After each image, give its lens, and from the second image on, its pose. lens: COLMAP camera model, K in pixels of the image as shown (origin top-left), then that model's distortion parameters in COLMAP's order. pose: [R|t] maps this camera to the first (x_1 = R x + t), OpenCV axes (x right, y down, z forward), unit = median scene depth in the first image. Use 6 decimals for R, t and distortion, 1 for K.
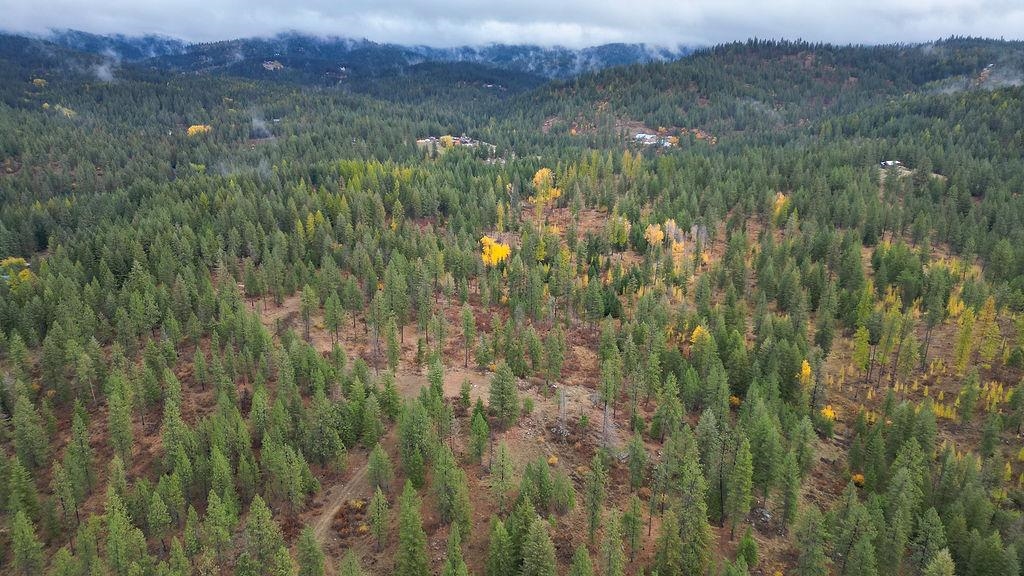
lens RADIAL K [[701.7, 0, 512.9], [0, 701.7, 286.5], [0, 0, 1]] dist [0.092894, -0.088056]
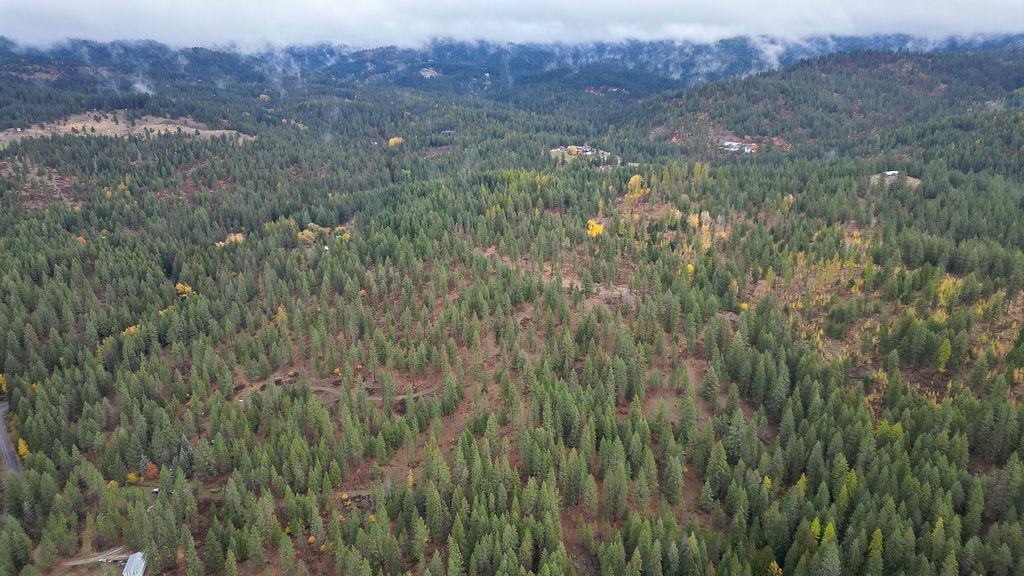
lens RADIAL K [[701.7, 0, 508.4], [0, 701.7, 288.0], [0, 0, 1]] dist [0.092894, -0.088056]
pose [[0.982816, 0.035882, -0.181065, 0.061741], [-0.032188, 0.999210, 0.023296, 0.046777], [0.181758, -0.017067, 0.983195, -0.553238]]
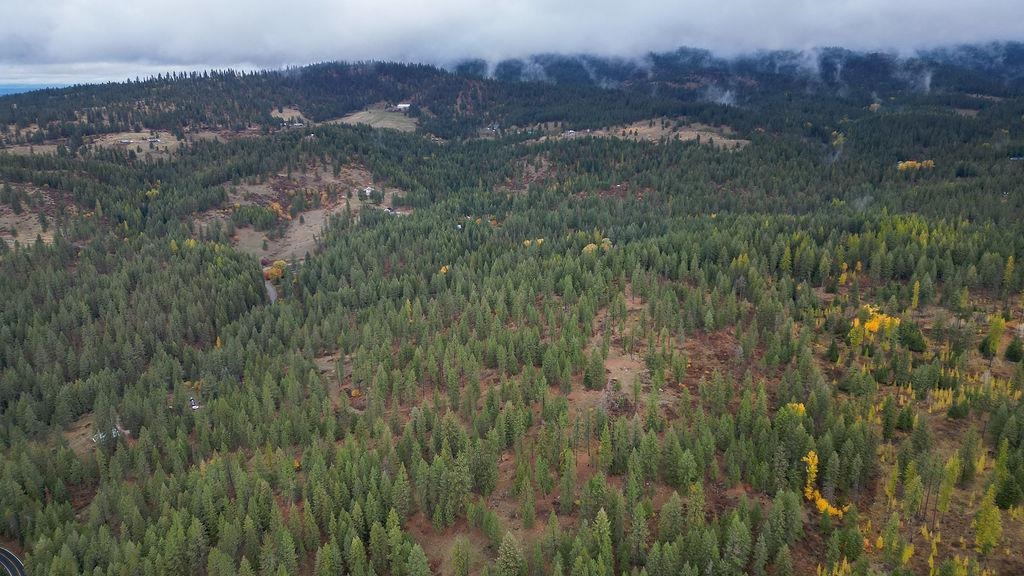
lens RADIAL K [[701.7, 0, 514.4], [0, 701.7, 293.3], [0, 0, 1]] dist [0.092894, -0.088056]
pose [[0.416978, 0.244696, -0.875359, 0.547282], [-0.237672, 0.958925, 0.154840, -0.100387], [0.877292, 0.143483, 0.458008, -0.011155]]
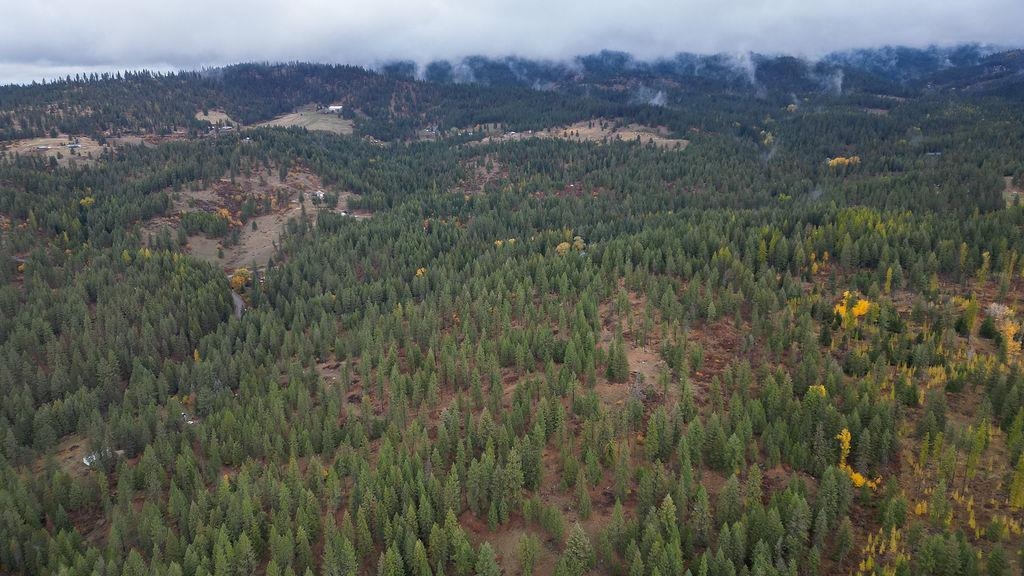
lens RADIAL K [[701.7, 0, 514.7], [0, 701.7, 292.2], [0, 0, 1]] dist [0.092894, -0.088056]
pose [[0.519329, 0.225209, -0.824366, 0.507733], [-0.219741, 0.967406, 0.125855, -0.075462], [0.825840, 0.115787, 0.551889, -0.100267]]
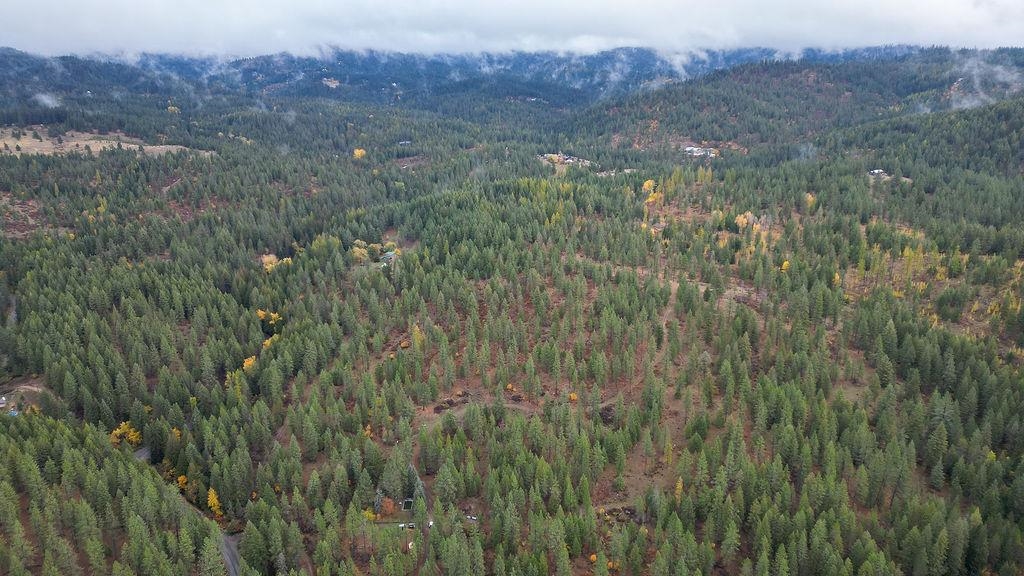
lens RADIAL K [[701.7, 0, 506.7], [0, 701.7, 284.1], [0, 0, 1]] dist [0.092894, -0.088056]
pose [[0.999743, -0.022567, -0.002237, -0.291536], [0.022577, 0.999735, 0.004500, 0.048301], [0.002135, -0.004550, 0.999987, -0.583698]]
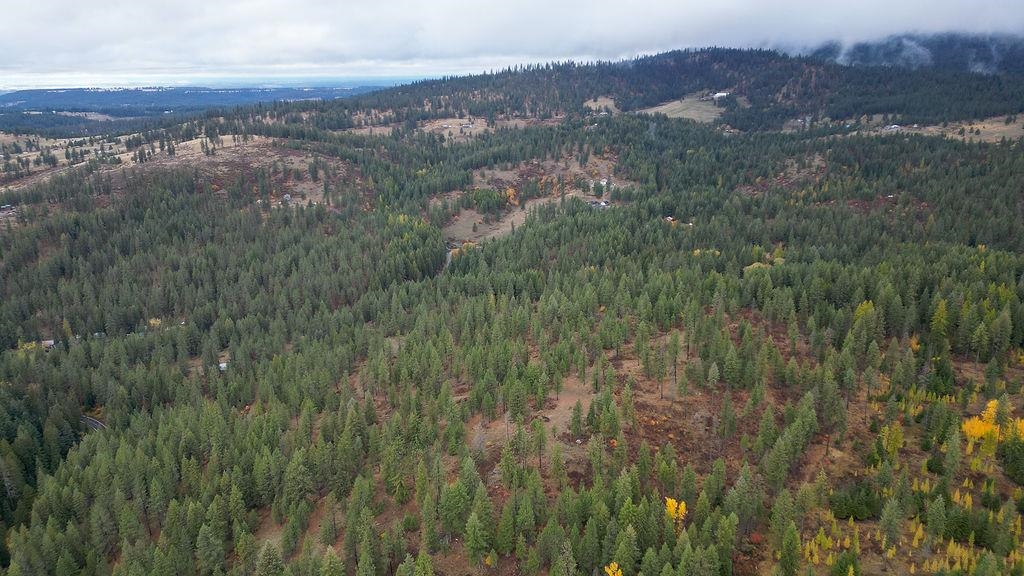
lens RADIAL K [[701.7, 0, 514.6], [0, 701.7, 293.4], [0, 0, 1]] dist [0.092894, -0.088056]
pose [[-0.095495, 0.284464, -0.953919, 0.553704], [-0.264329, 0.916648, 0.299811, -0.210125], [0.959693, 0.280779, -0.012343, 0.363790]]
